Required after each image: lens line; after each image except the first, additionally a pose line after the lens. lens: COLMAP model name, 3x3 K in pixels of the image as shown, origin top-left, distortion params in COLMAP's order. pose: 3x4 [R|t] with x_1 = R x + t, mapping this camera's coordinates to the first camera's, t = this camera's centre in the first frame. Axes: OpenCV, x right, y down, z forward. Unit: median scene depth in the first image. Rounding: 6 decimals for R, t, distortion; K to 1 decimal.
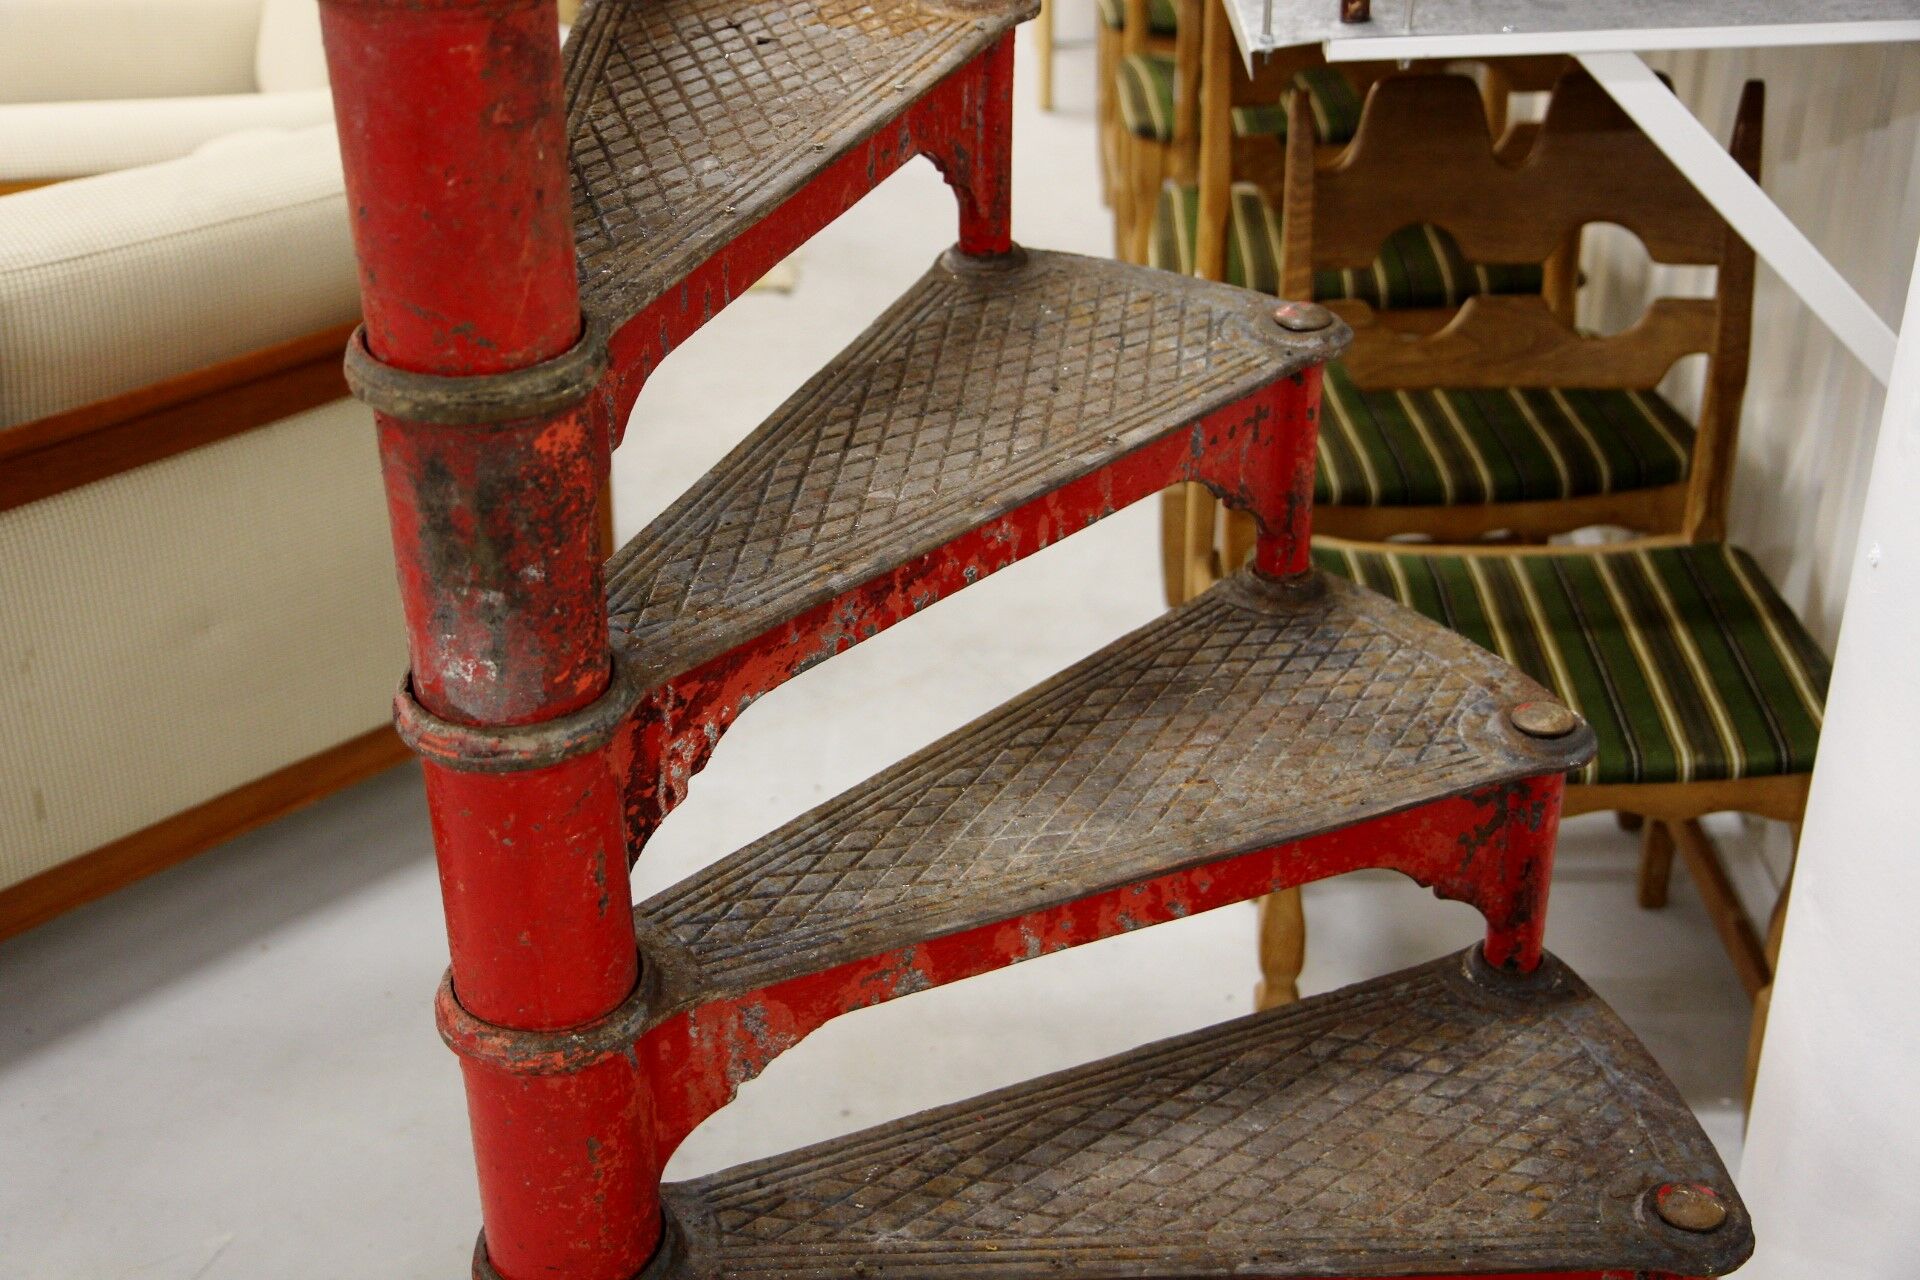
lens RADIAL K [[2483.8, 0, 960.0], [0, 2483.8, 640.0], [0, 0, 1]] dist [0.023840, 0.013617]
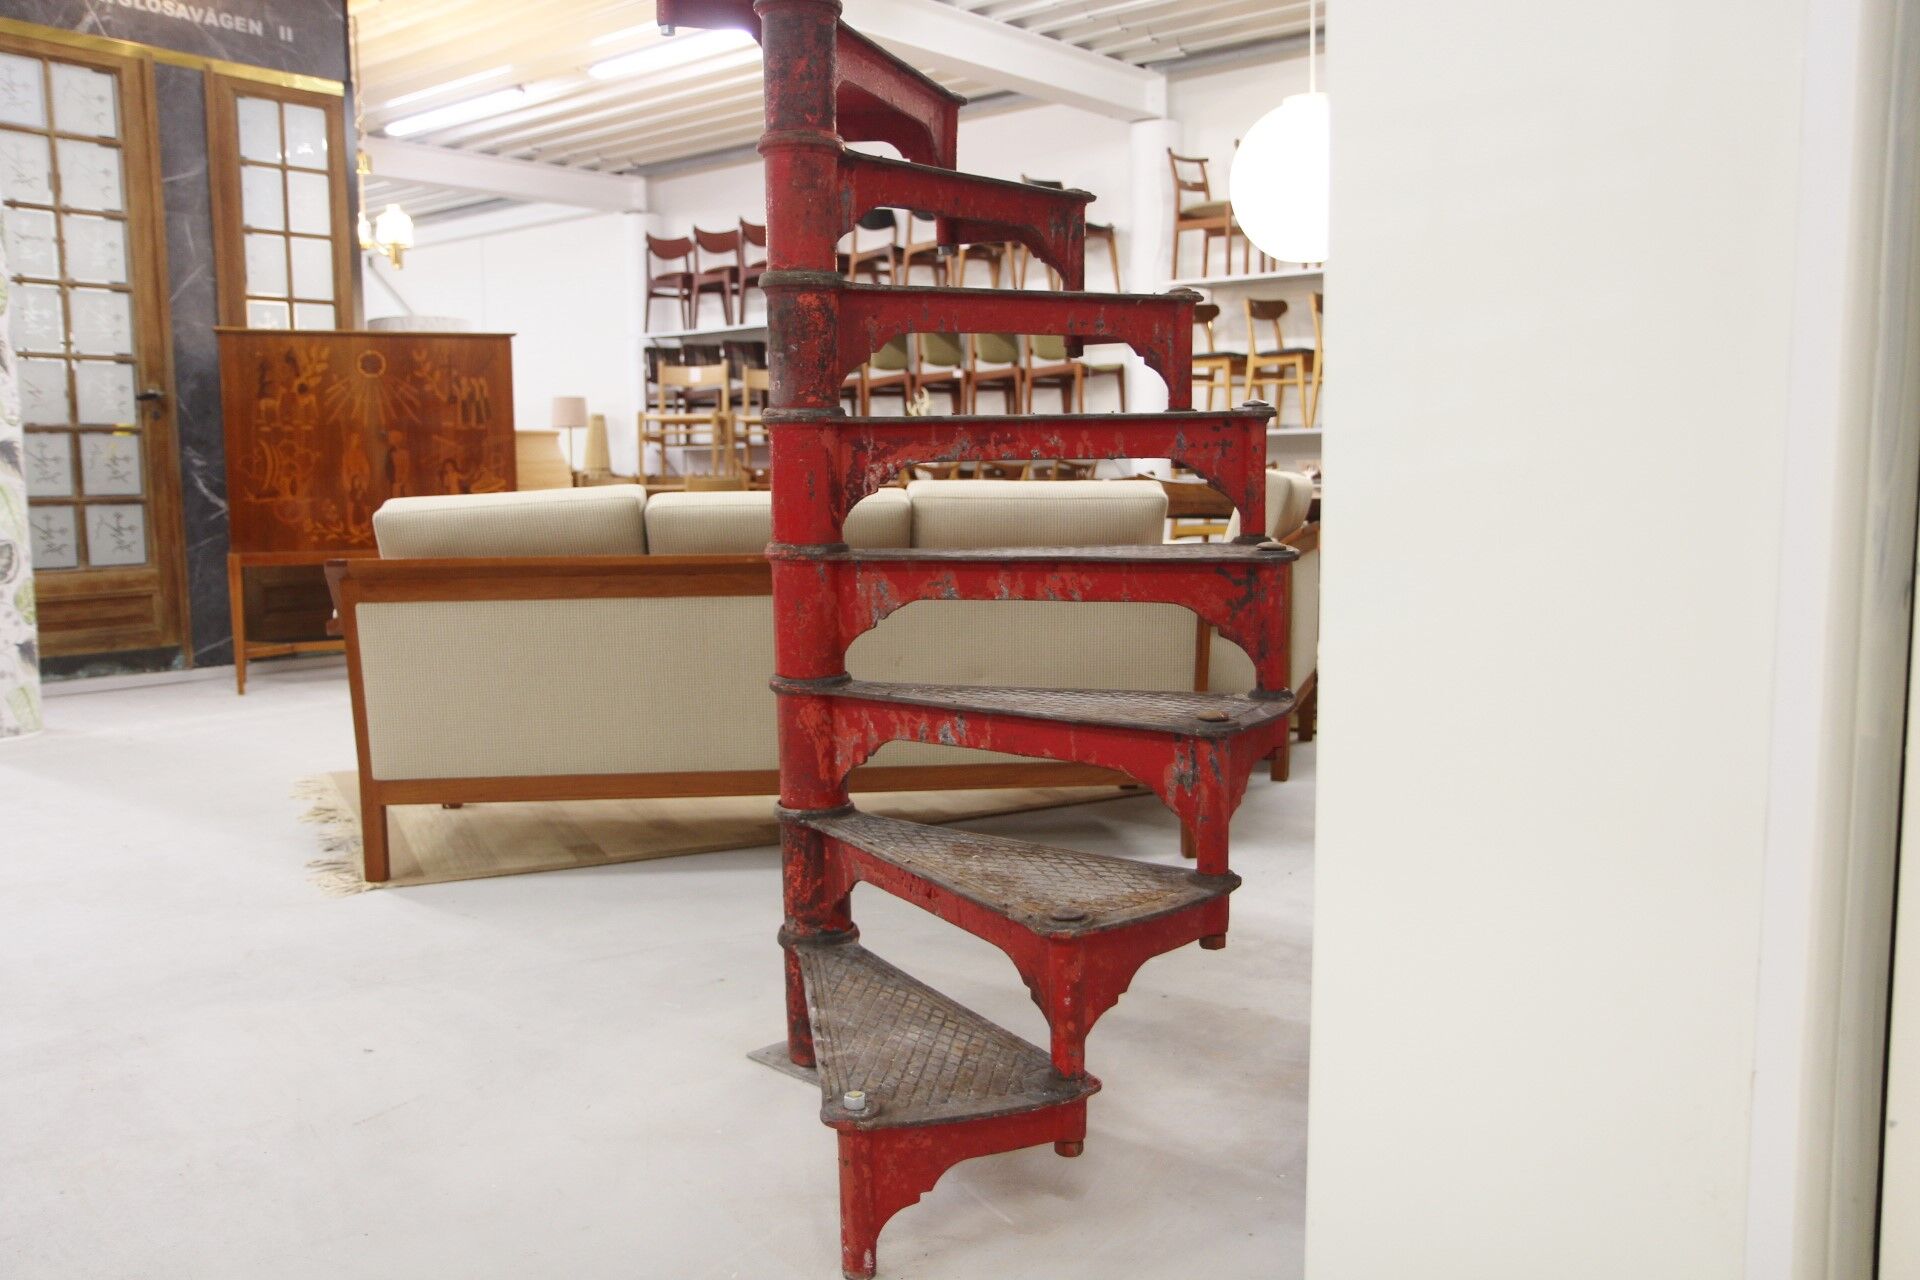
lens RADIAL K [[1599.4, 0, 960.0], [0, 1599.4, 640.0], [0, 0, 1]] dist [-0.089371, -0.001540]
pose [[0.766059, 0.073646, -0.638537, 1.025723], [-0.313907, 0.909757, -0.271670, 0.627462], [0.560906, 0.408556, 0.720046, -0.074447]]
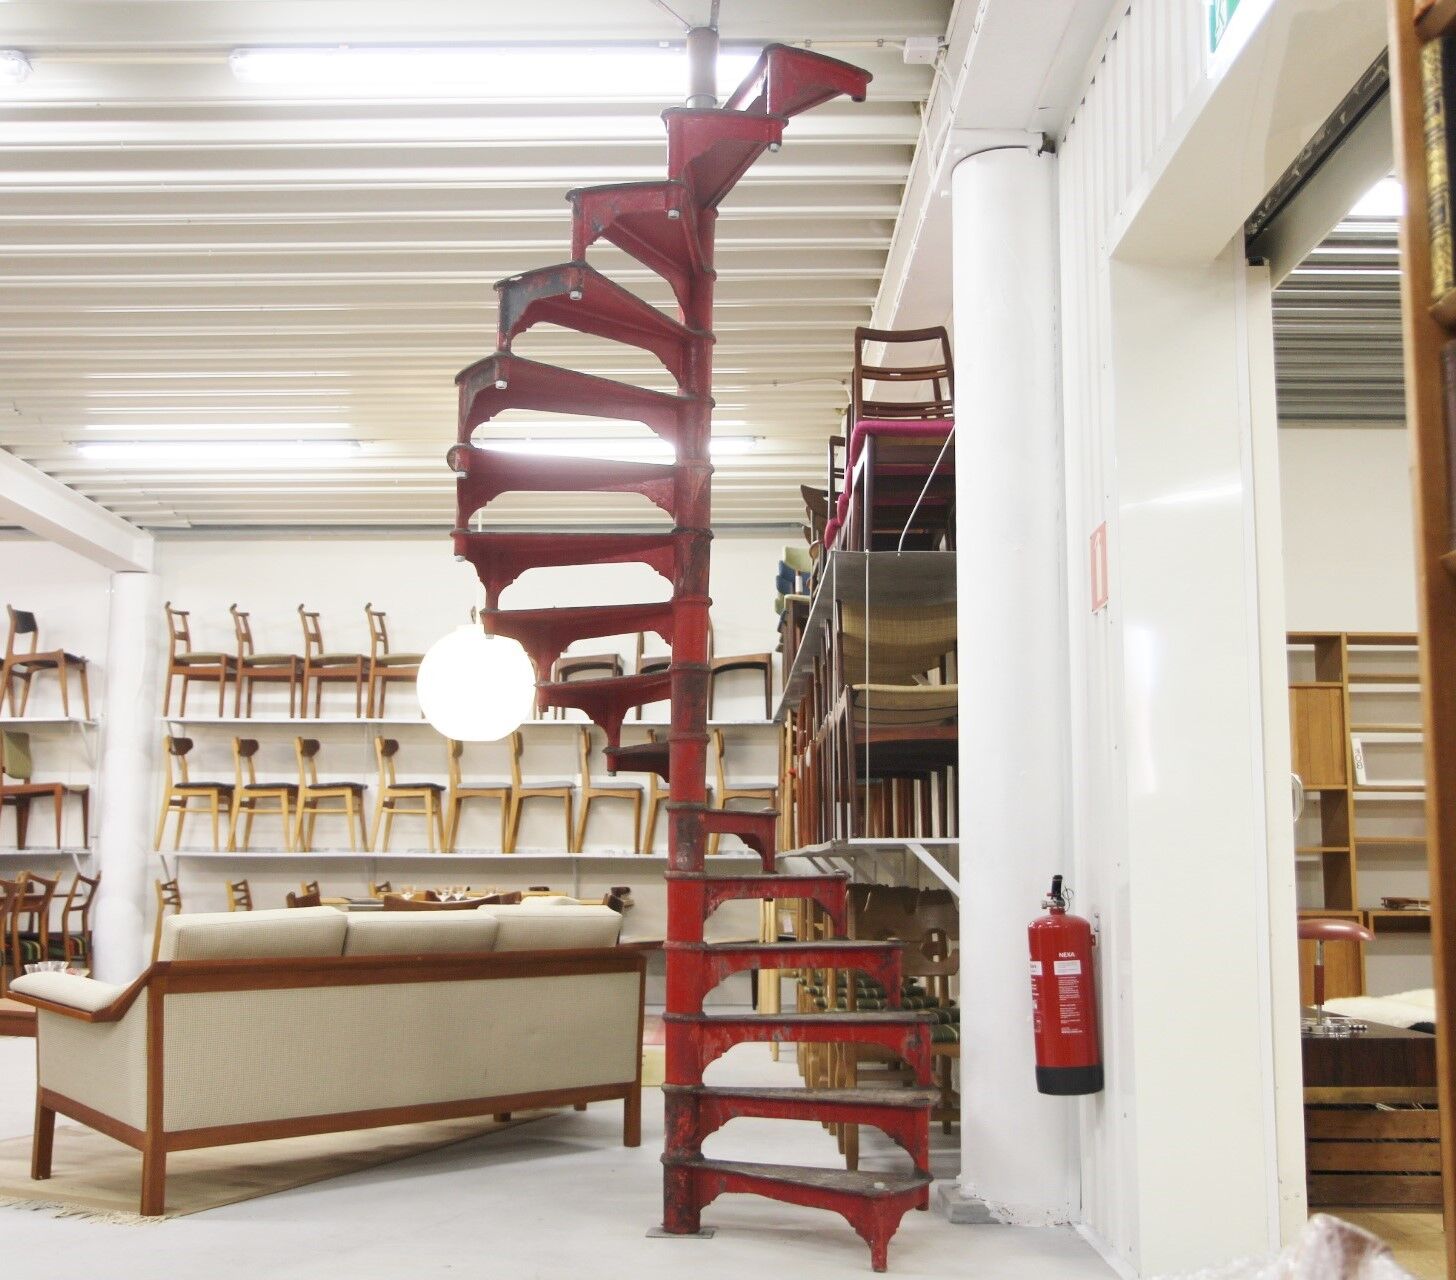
lens RADIAL K [[1662.7, 0, 728.0], [0, 1662.7, 640.0], [0, 0, 1]] dist [-0.029437, -0.027500]
pose [[0.999763, 0.019938, 0.008789, -0.120655], [-0.010526, 0.795108, -0.606377, 1.657725], [-0.019078, 0.606140, 0.795129, -1.997066]]
